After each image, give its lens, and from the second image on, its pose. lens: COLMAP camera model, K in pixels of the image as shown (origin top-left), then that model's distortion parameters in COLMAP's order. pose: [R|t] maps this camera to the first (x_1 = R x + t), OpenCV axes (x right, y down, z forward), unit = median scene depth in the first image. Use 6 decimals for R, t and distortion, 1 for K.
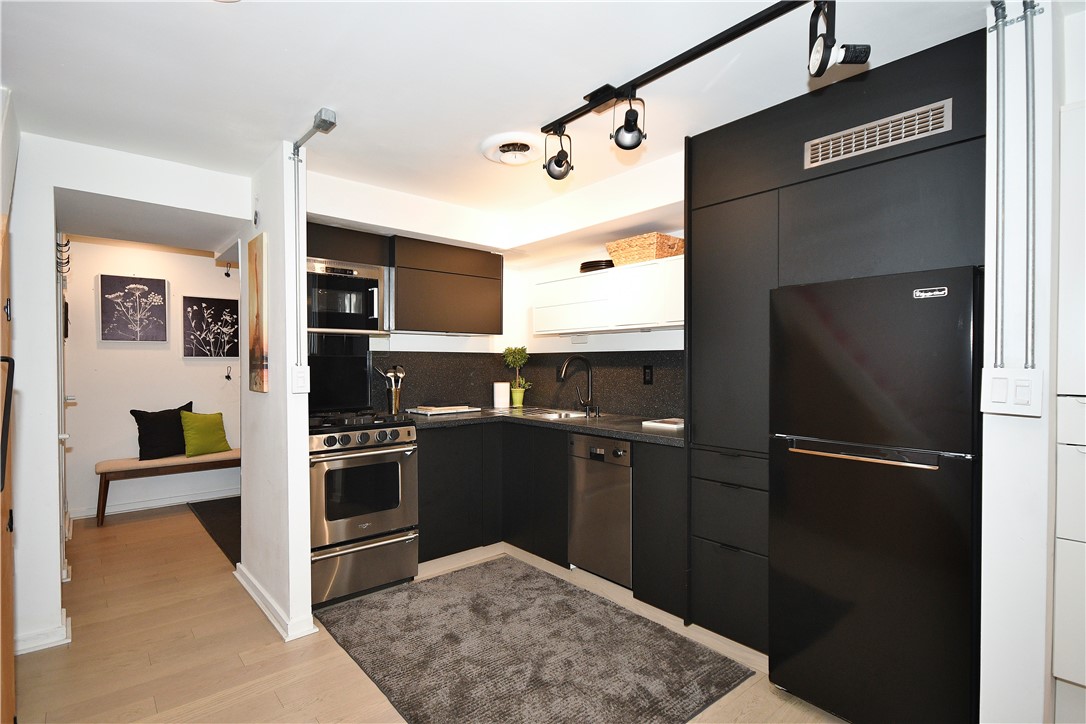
lens RADIAL K [[534.7, 0, 541.4], [0, 534.7, 366.9], [0, 0, 1]] dist [0.011809, -0.000511]
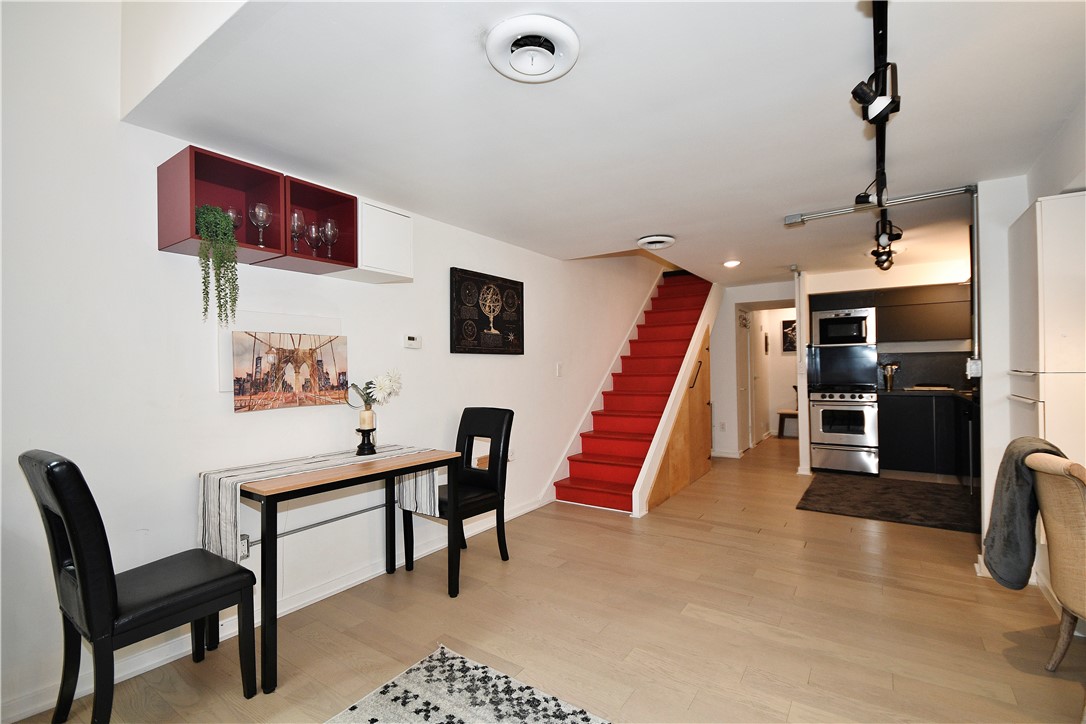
lens RADIAL K [[485.8, 0, 538.4], [0, 485.8, 365.0], [0, 0, 1]] dist [0.002904, -0.000052]
pose [[0.251976, -0.010663, -0.967675, 0.810917], [0.007105, 0.999933, -0.009169, 0.012647], [0.967707, -0.004565, 0.252035, -0.414700]]
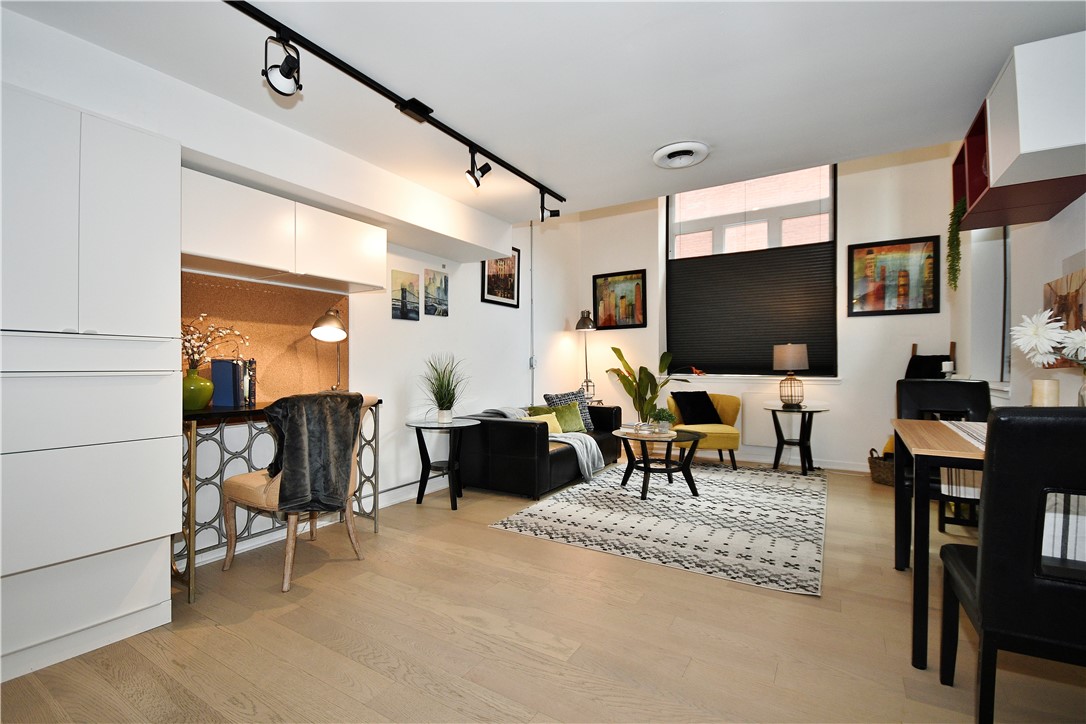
lens RADIAL K [[479.4, 0, 539.0], [0, 479.4, 367.0], [0, 0, 1]] dist [-0.000201, 0.000103]
pose [[-0.306727, -0.002665, 0.951794, -0.109962], [0.008355, 0.999950, 0.005492, 0.047935], [-0.951761, 0.009637, -0.306690, 0.059873]]
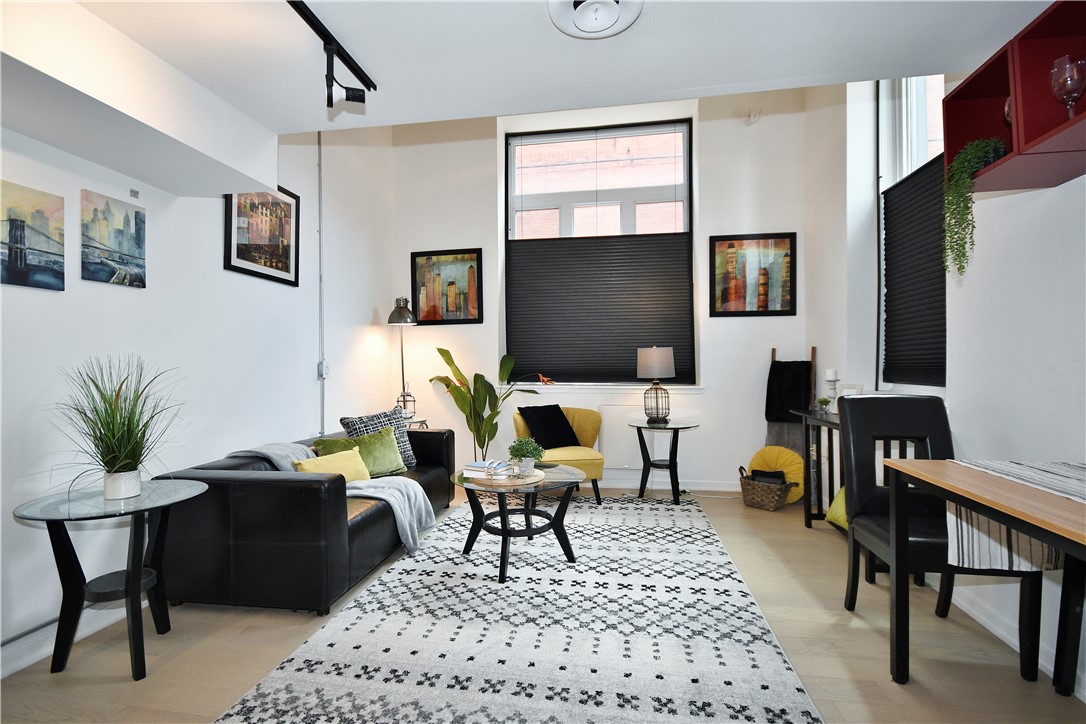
lens RADIAL K [[487.6, 0, 538.3], [0, 487.6, 367.2], [0, 0, 1]] dist [-0.001705, -0.000289]
pose [[-0.643150, 0.001803, 0.765738, 0.197834], [0.010544, 0.999923, 0.006502, 0.036000], [-0.765667, 0.012256, -0.643120, -0.052241]]
